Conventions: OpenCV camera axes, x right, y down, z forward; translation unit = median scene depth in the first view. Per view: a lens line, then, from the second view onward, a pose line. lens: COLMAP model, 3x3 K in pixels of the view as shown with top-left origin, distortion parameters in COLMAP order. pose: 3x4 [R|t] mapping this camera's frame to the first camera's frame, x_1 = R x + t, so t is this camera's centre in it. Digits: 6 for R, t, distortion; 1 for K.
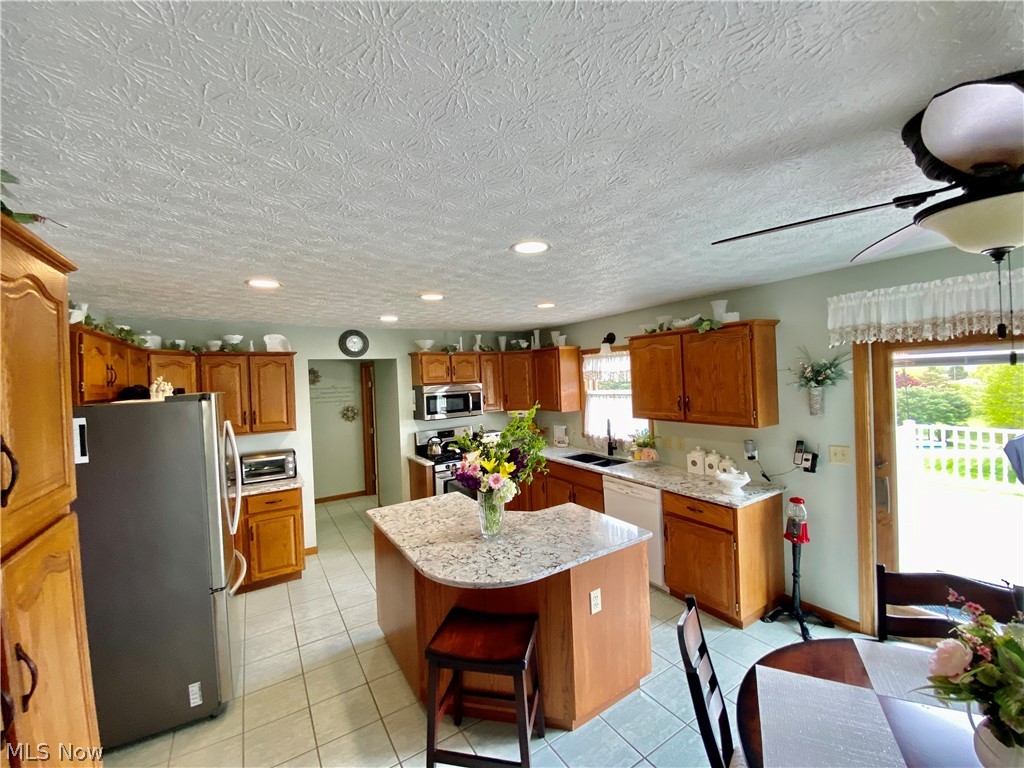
lens RADIAL K [[417.6, 0, 517.6], [0, 417.6, 385.8], [0, 0, 1]] dist [0.006784, -0.004263]
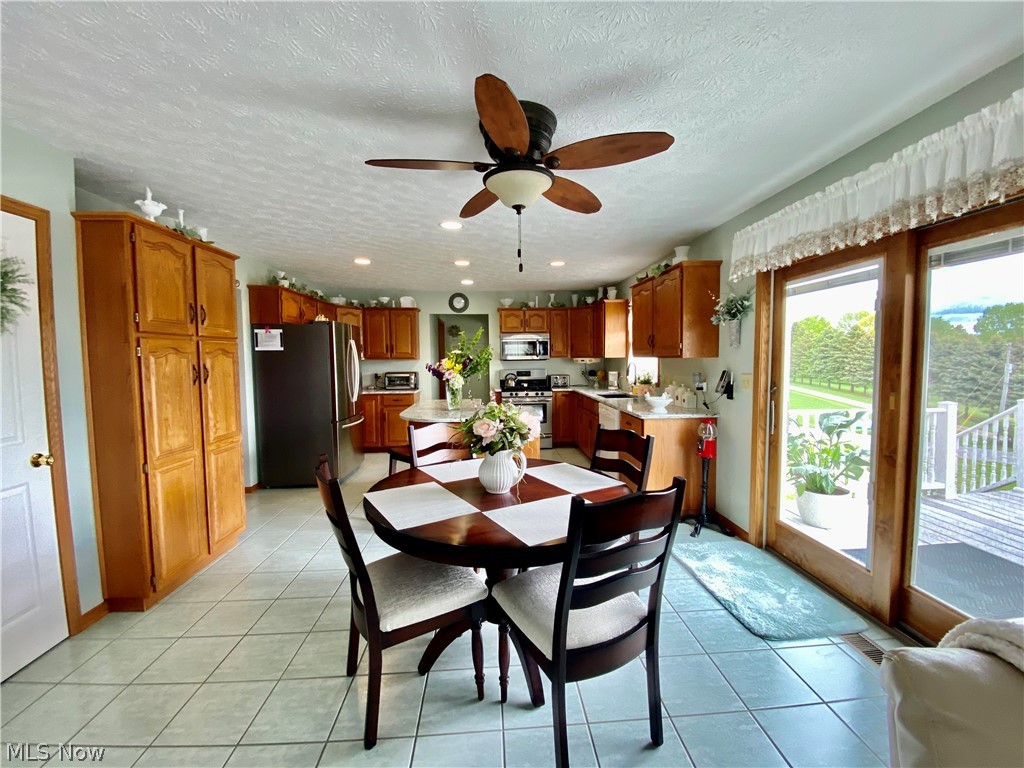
lens RADIAL K [[417.6, 0, 516.3], [0, 417.6, 392.3], [0, 0, 1]] dist [0.006784, -0.004263]
pose [[0.876705, 0.072514, -0.475531, 0.503580], [-0.037327, 0.995847, 0.083040, 0.081179], [0.479577, -0.055052, 0.875771, -0.160448]]
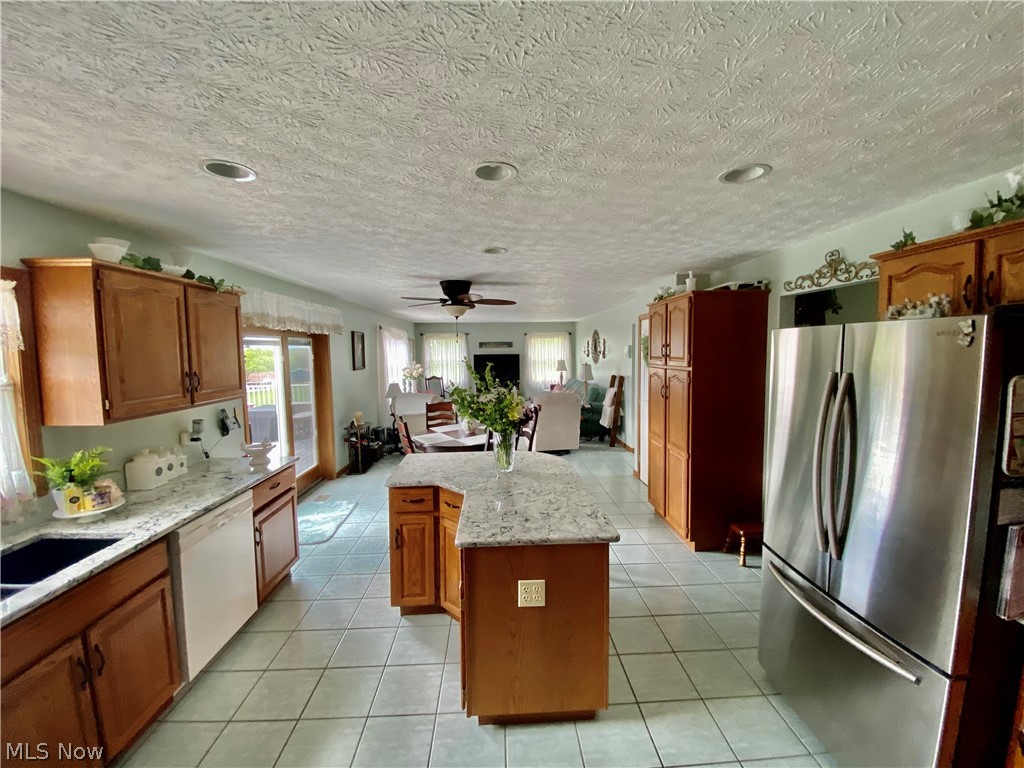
lens RADIAL K [[417.6, 0, 517.7], [0, 417.6, 379.2], [0, 0, 1]] dist [0.006784, -0.004263]
pose [[-0.876544, 0.015462, 0.481073, -0.365510], [0.052211, 0.996641, 0.063099, 0.016793], [-0.478481, 0.080426, -0.874407, 1.097757]]
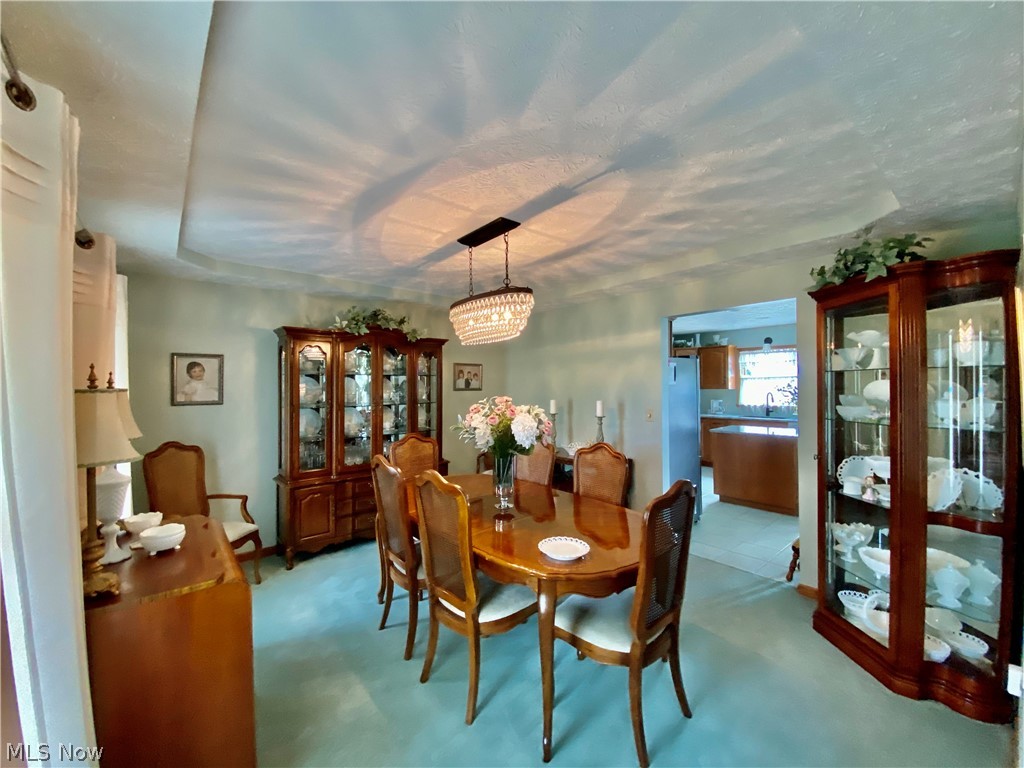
lens RADIAL K [[417.6, 0, 520.2], [0, 417.6, 389.0], [0, 0, 1]] dist [0.006784, -0.004263]
pose [[0.981513, 0.033331, 0.188471, -0.994945], [-0.026992, 0.998984, -0.036100, 0.150439], [-0.189483, 0.030345, 0.981415, -0.340656]]
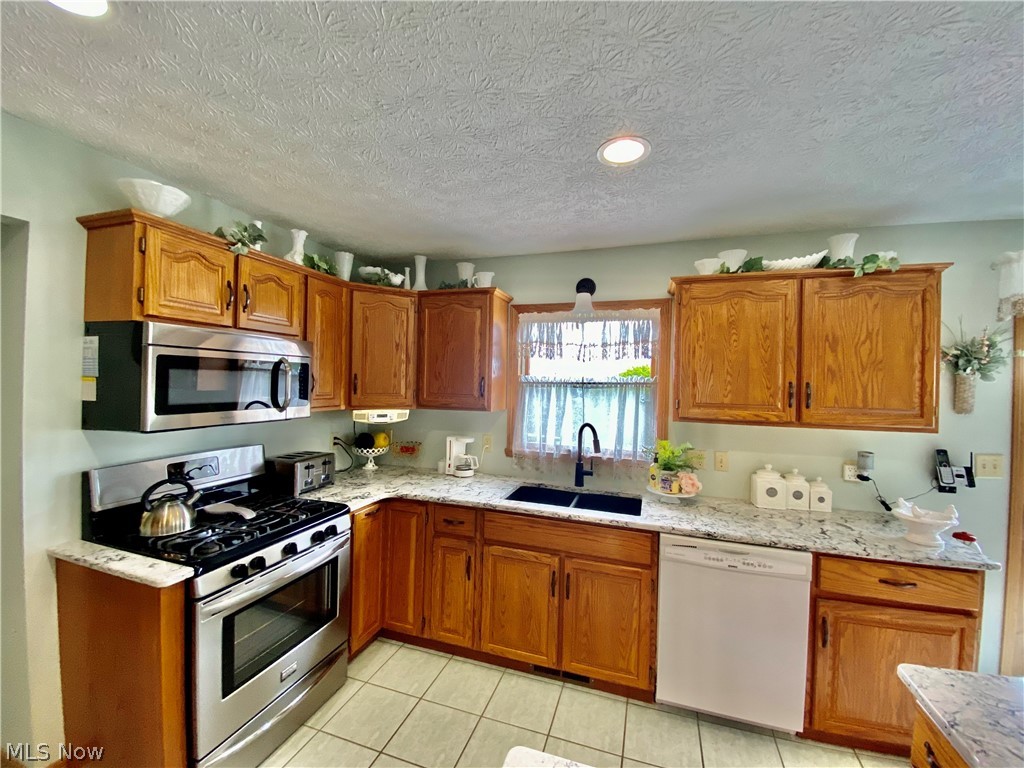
lens RADIAL K [[417.6, 0, 512.5], [0, 417.6, 385.1], [0, 0, 1]] dist [0.006784, -0.004263]
pose [[0.764846, 0.052701, 0.642054, -0.238267], [-0.039976, 0.998610, -0.034346, 0.052431], [-0.642971, 0.000603, 0.765890, 0.644891]]
